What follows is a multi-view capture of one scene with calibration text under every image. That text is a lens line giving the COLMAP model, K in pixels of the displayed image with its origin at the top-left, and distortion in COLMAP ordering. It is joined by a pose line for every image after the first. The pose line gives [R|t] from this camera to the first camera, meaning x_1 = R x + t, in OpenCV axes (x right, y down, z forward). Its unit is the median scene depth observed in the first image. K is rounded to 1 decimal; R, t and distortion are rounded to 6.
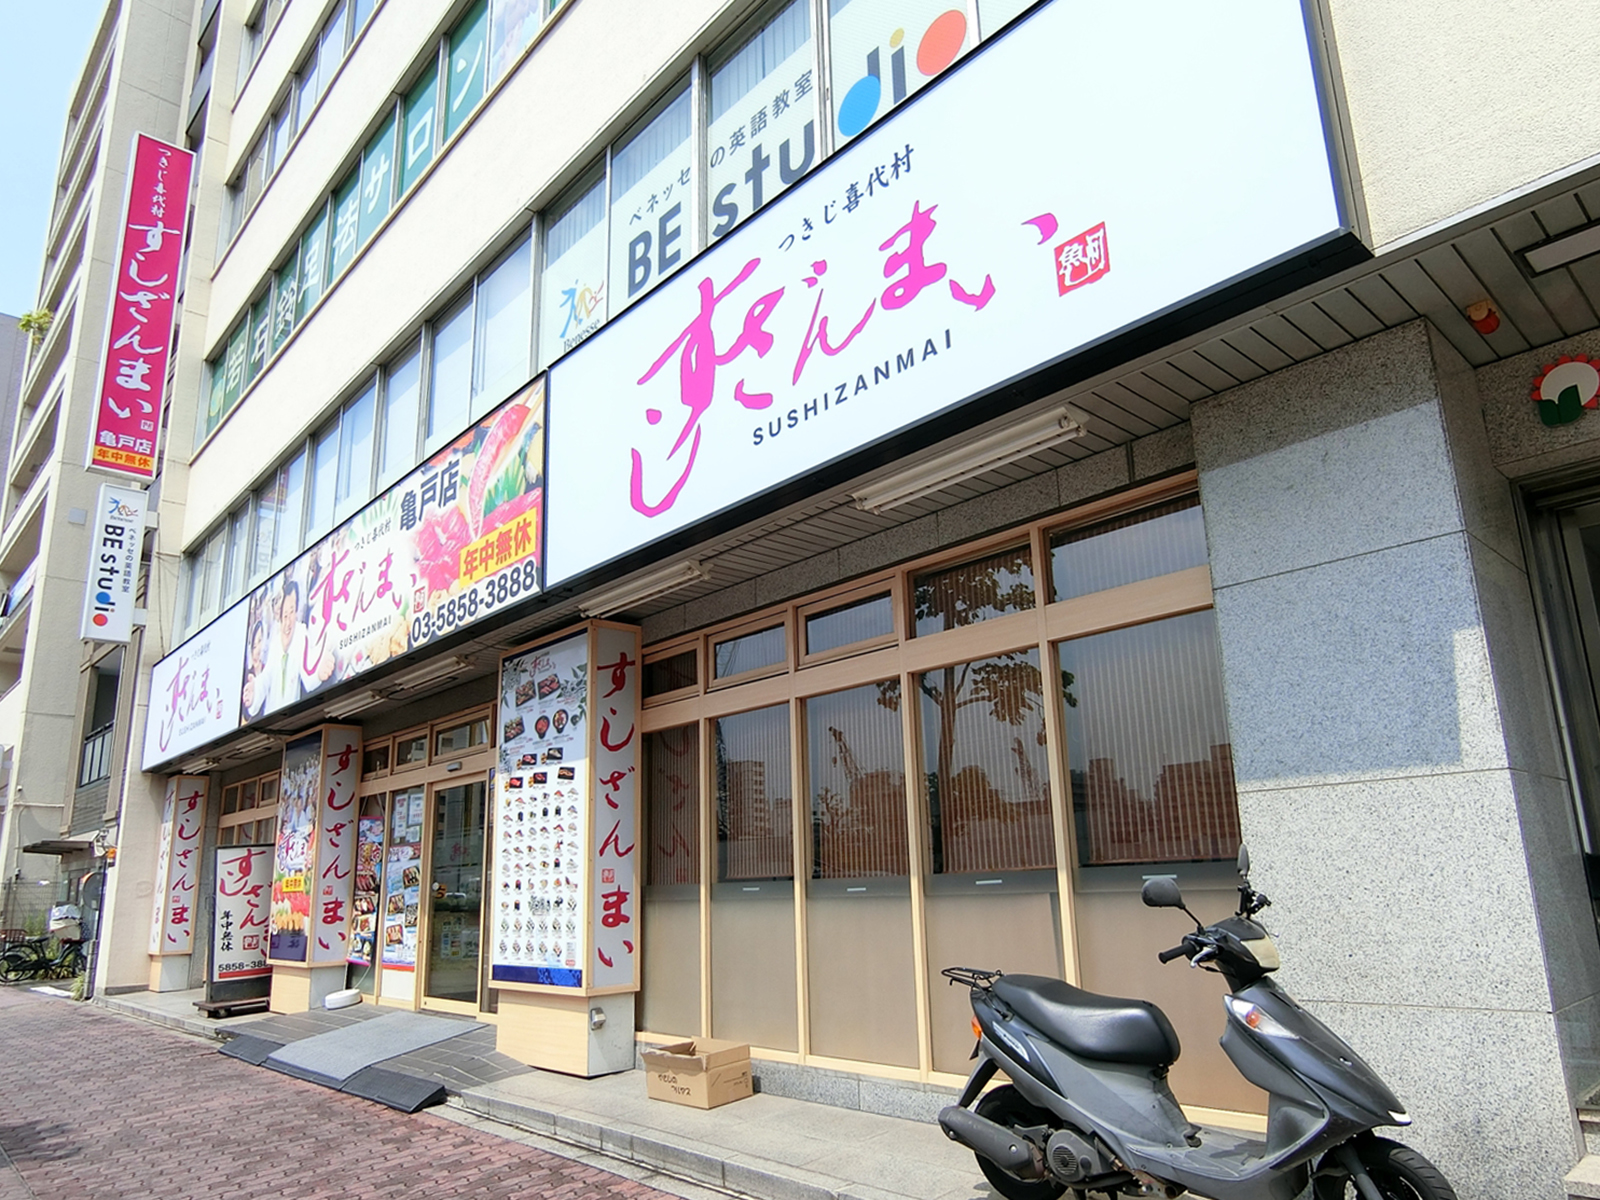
lens RADIAL K [[1028.2, 0, 837.6], [0, 1028.2, 638.9], [0, 0, 1]] dist [-0.004328, -0.003765]
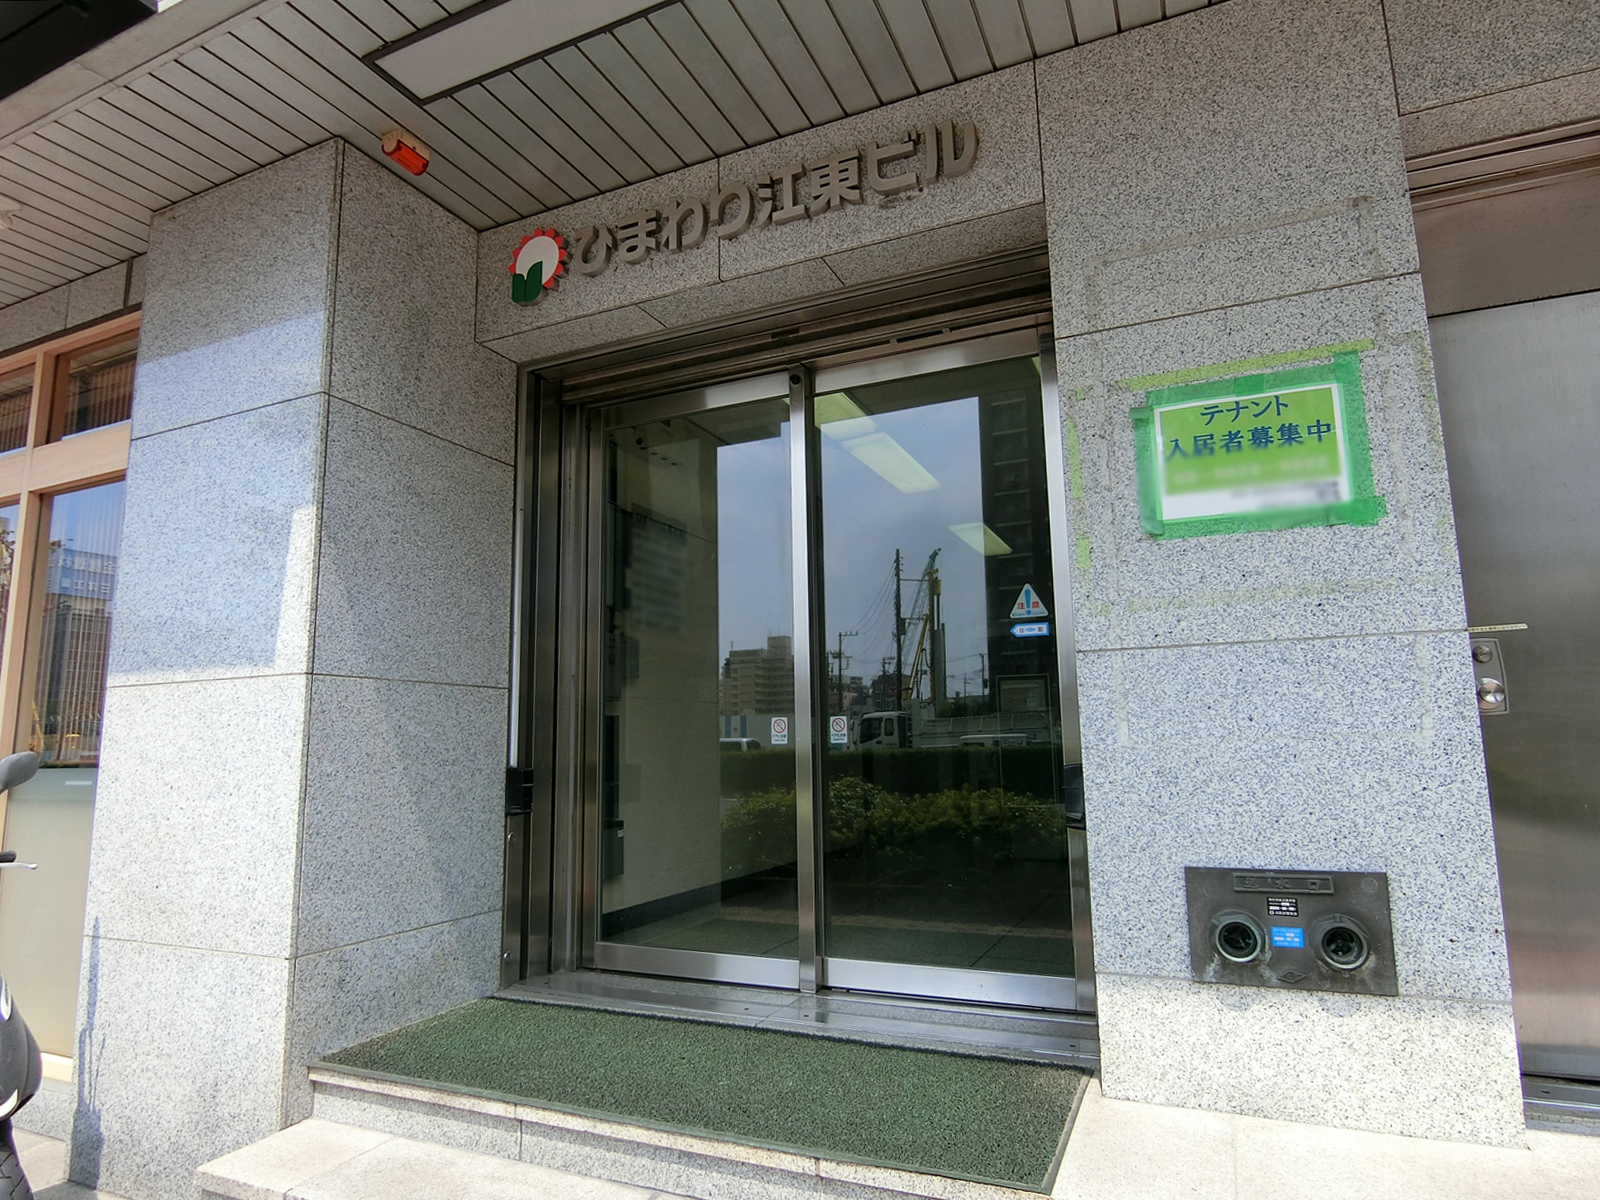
lens RADIAL K [[910.6, 0, 800.3], [0, 910.6, 598.4], [0, 0, 1]] dist [-0.004242, -0.000937]
pose [[0.930921, 0.074958, 0.357445, 0.729695], [-0.097956, 0.994097, 0.046648, -0.010546], [-0.351838, -0.078439, 0.932769, 0.150974]]
